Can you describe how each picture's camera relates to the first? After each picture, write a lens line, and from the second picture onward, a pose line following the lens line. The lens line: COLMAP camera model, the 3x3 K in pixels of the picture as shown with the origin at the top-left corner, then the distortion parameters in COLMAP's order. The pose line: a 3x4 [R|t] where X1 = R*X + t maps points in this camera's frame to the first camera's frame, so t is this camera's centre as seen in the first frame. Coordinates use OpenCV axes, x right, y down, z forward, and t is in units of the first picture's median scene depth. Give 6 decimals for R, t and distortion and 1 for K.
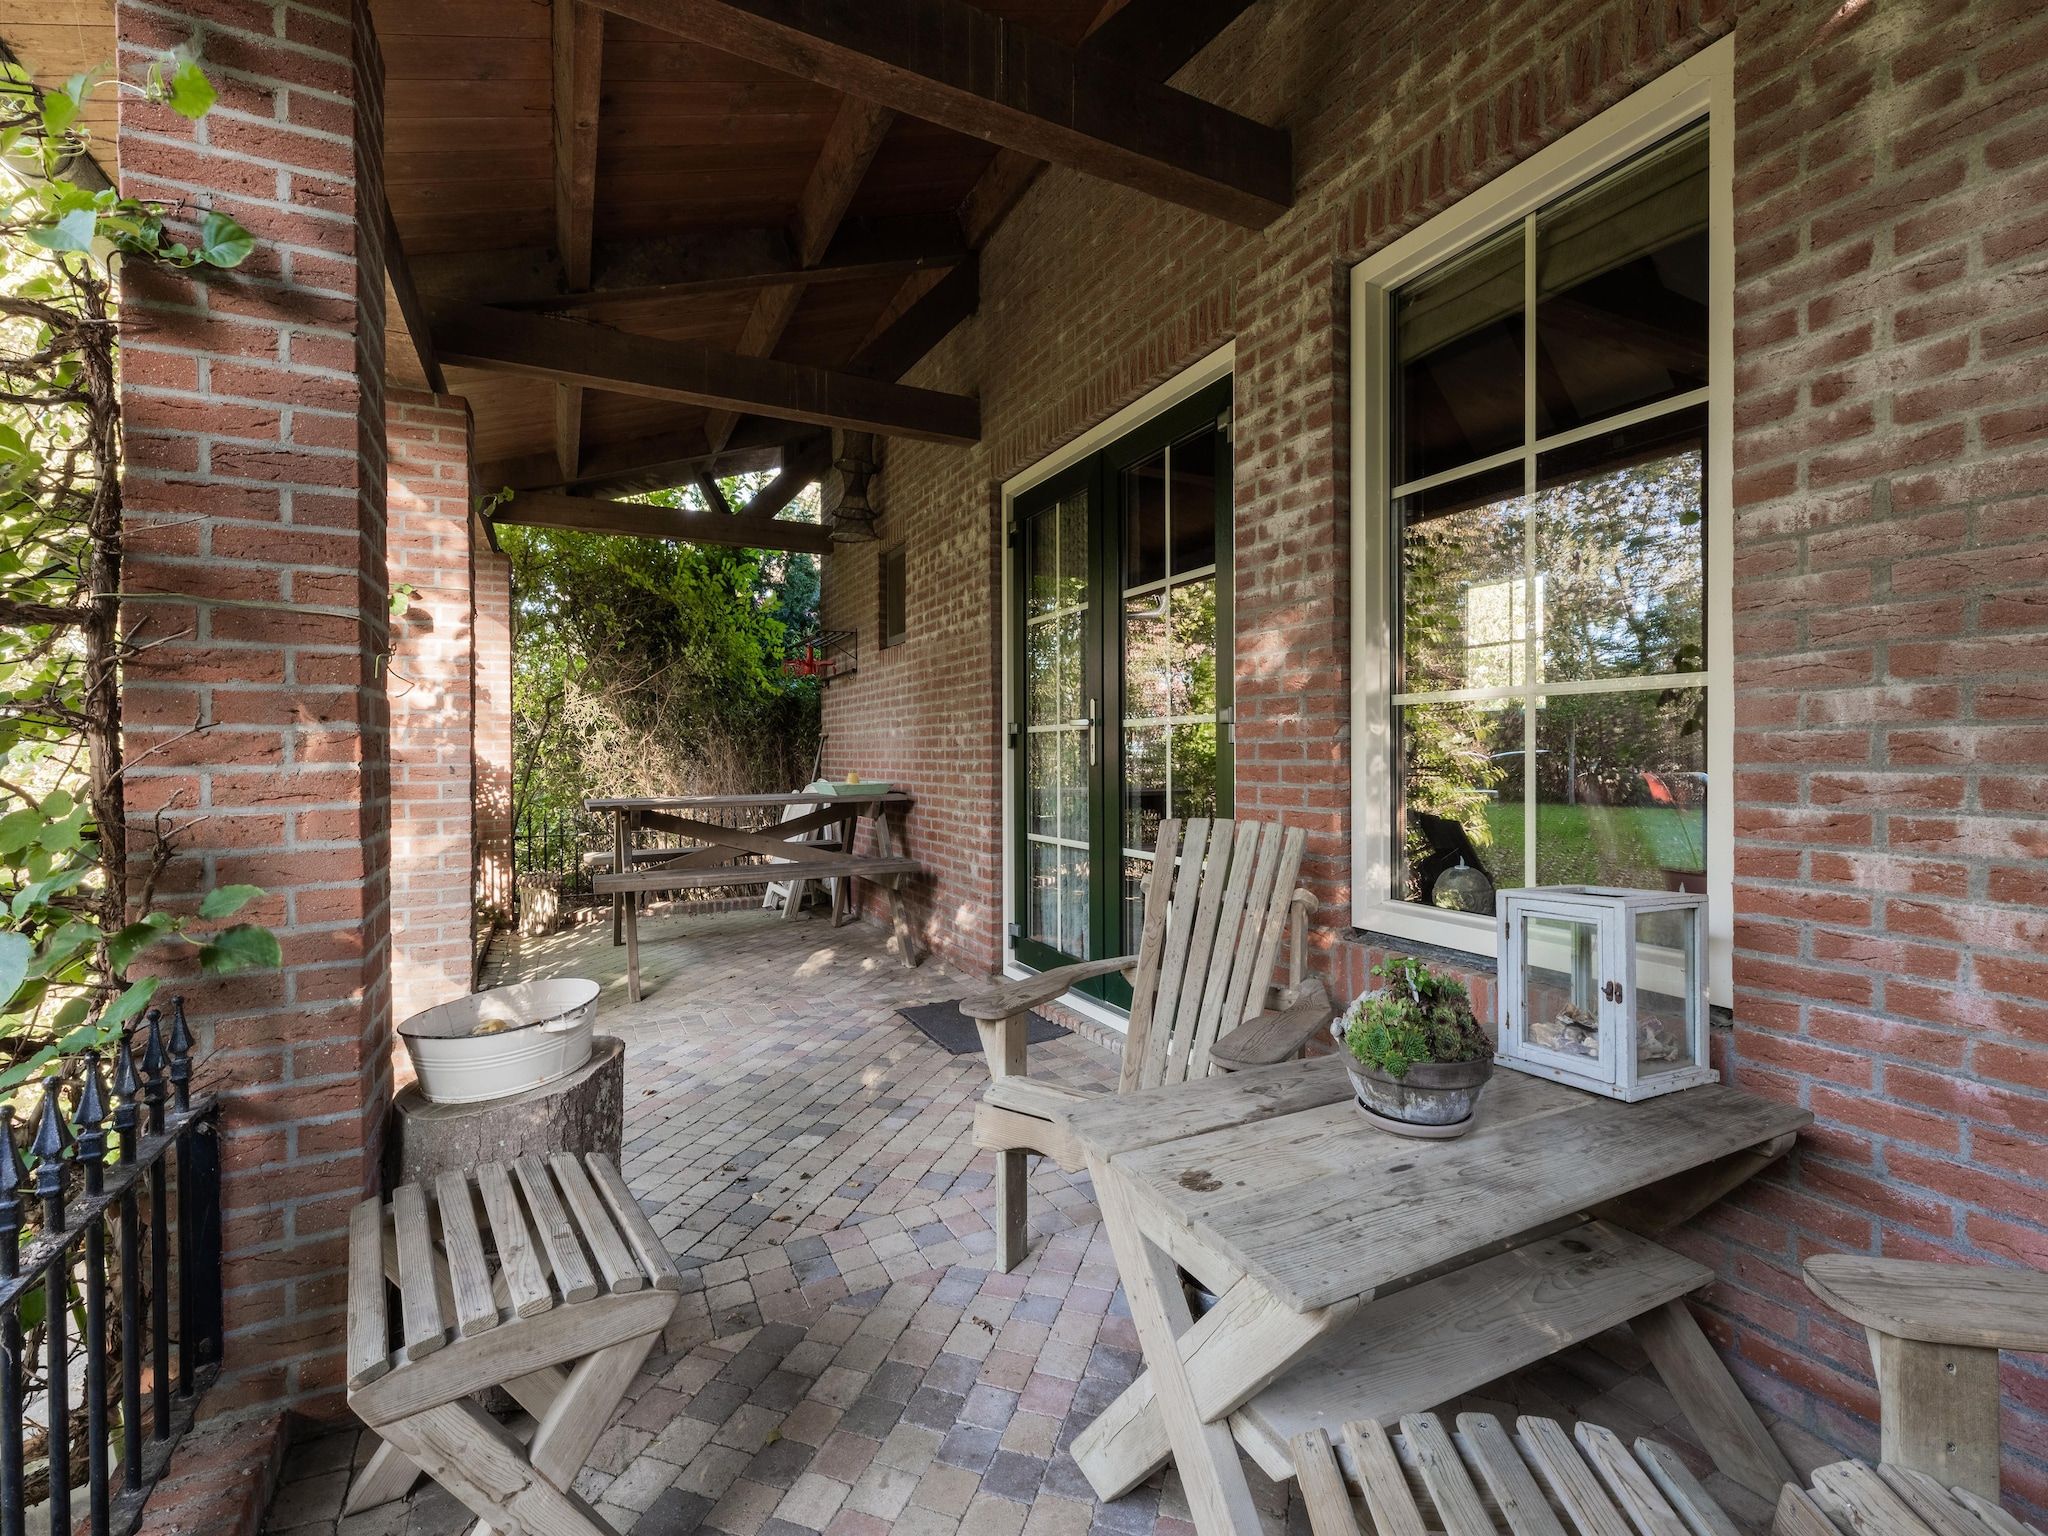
lens RADIAL K [[910.3, 0, 1024.0], [0, 910.3, 768.0], [0, 0, 1]] dist [-0.004649, -0.000034]
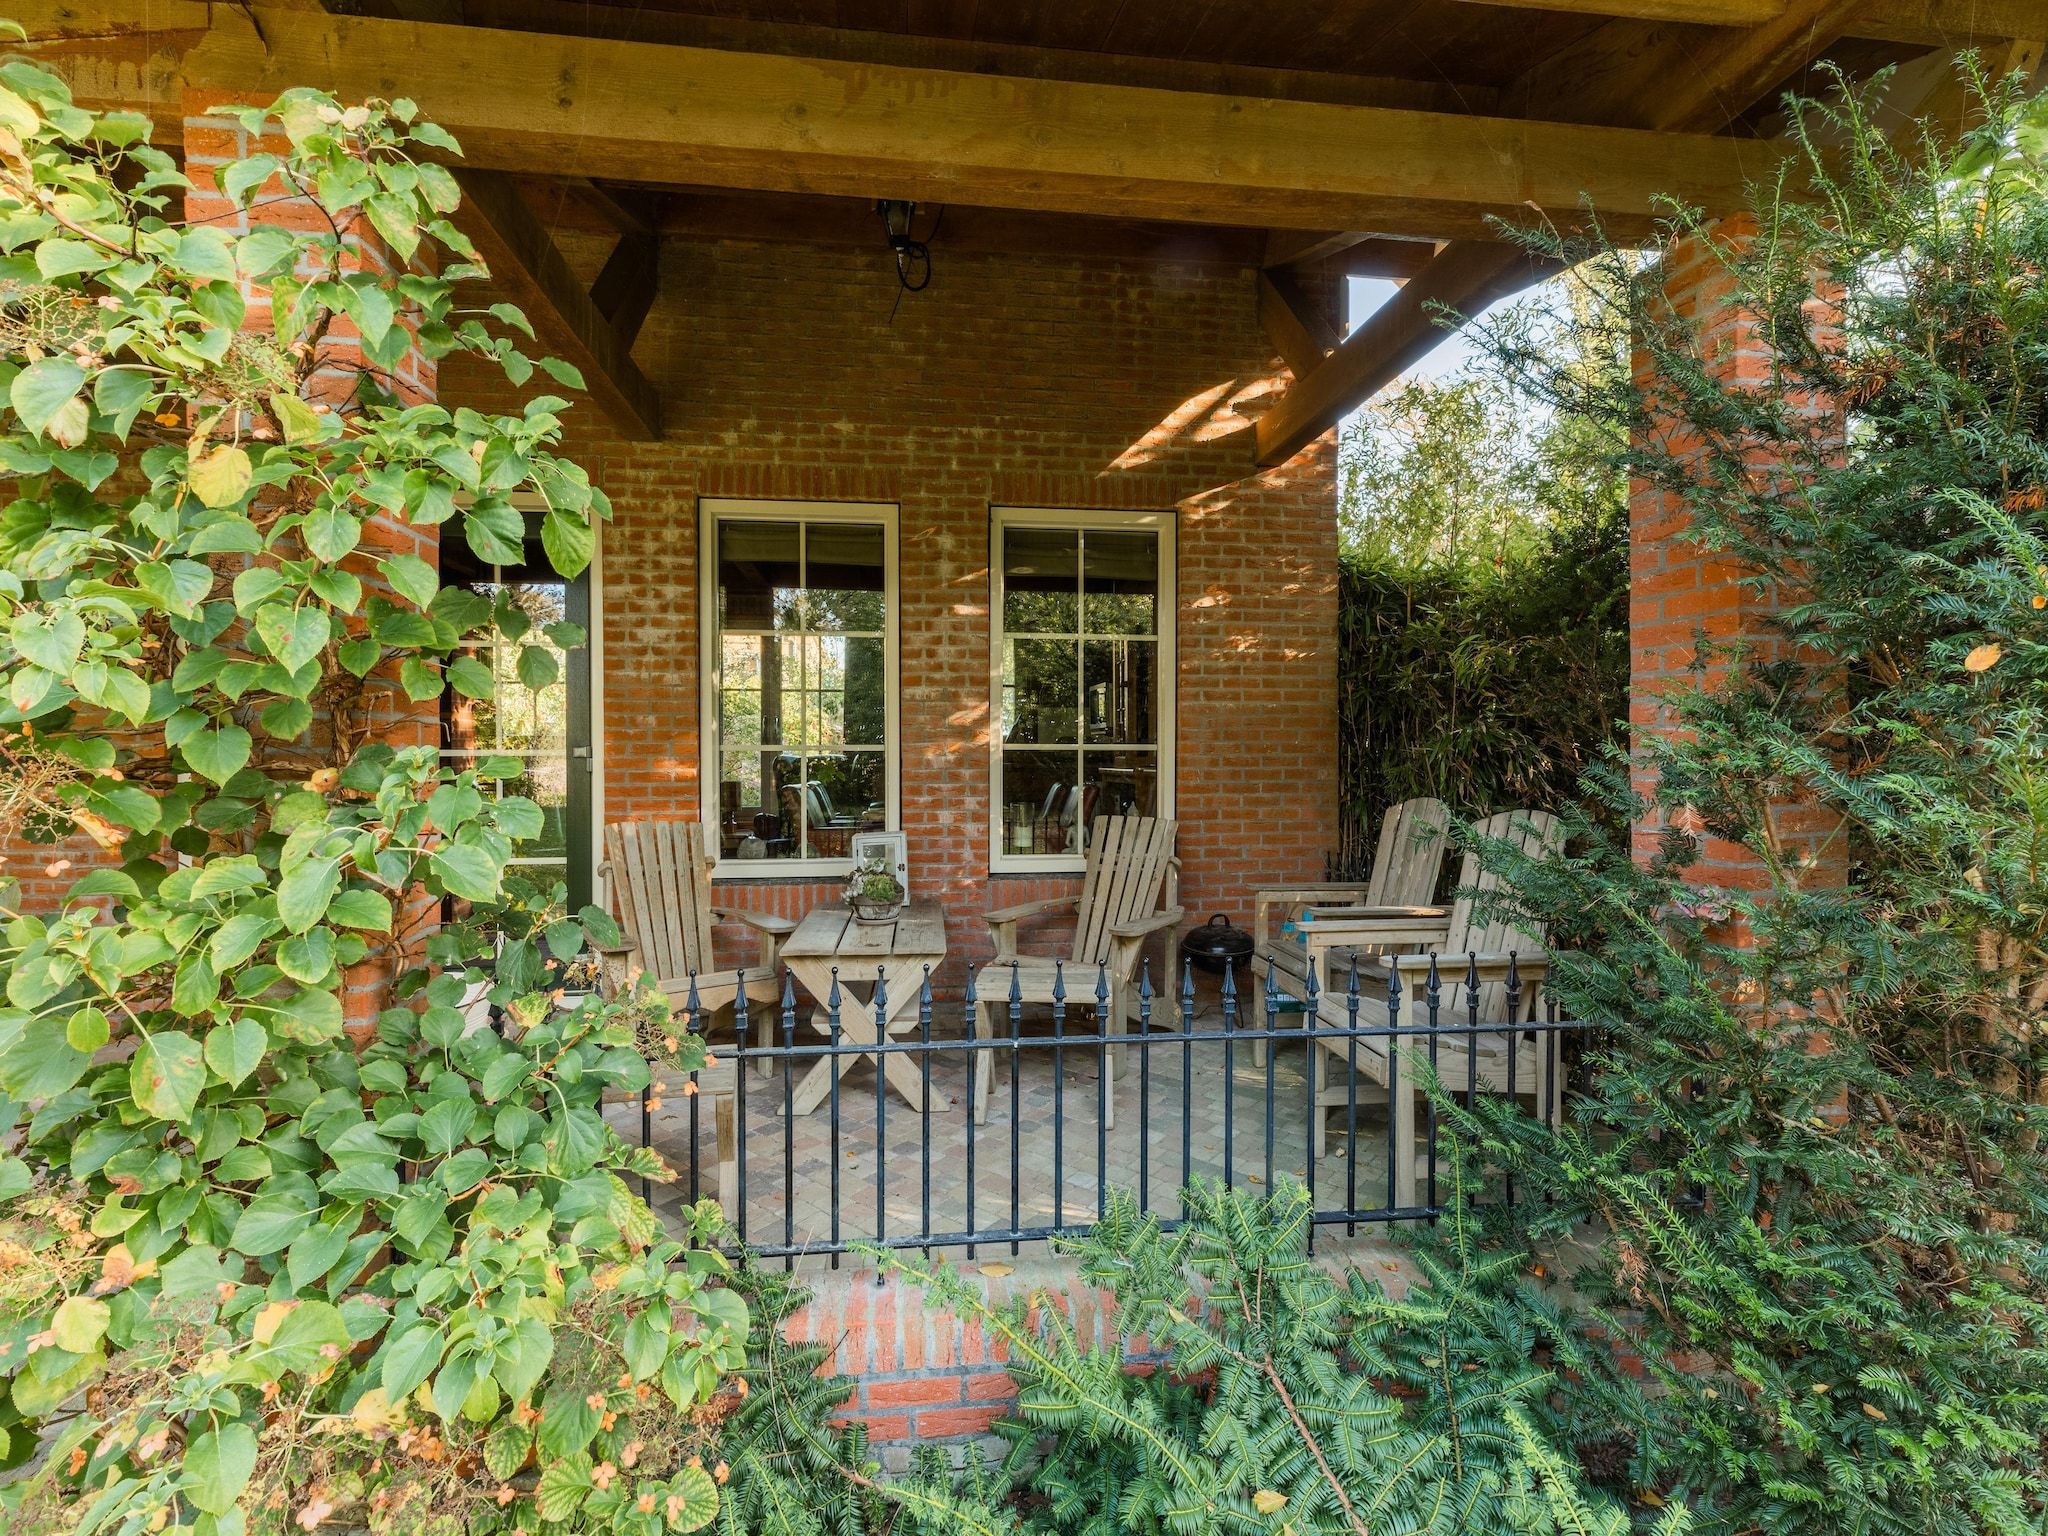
lens RADIAL K [[973.9, 0, 1024.0], [0, 973.9, 768.0], [0, 0, 1]] dist [-0.020066, 0.000920]
pose [[0.331910, -0.013124, 0.943220, -1.210971], [0.015125, 0.999849, 0.008590, -0.043503], [-0.943190, 0.011415, 0.332058, -0.195269]]
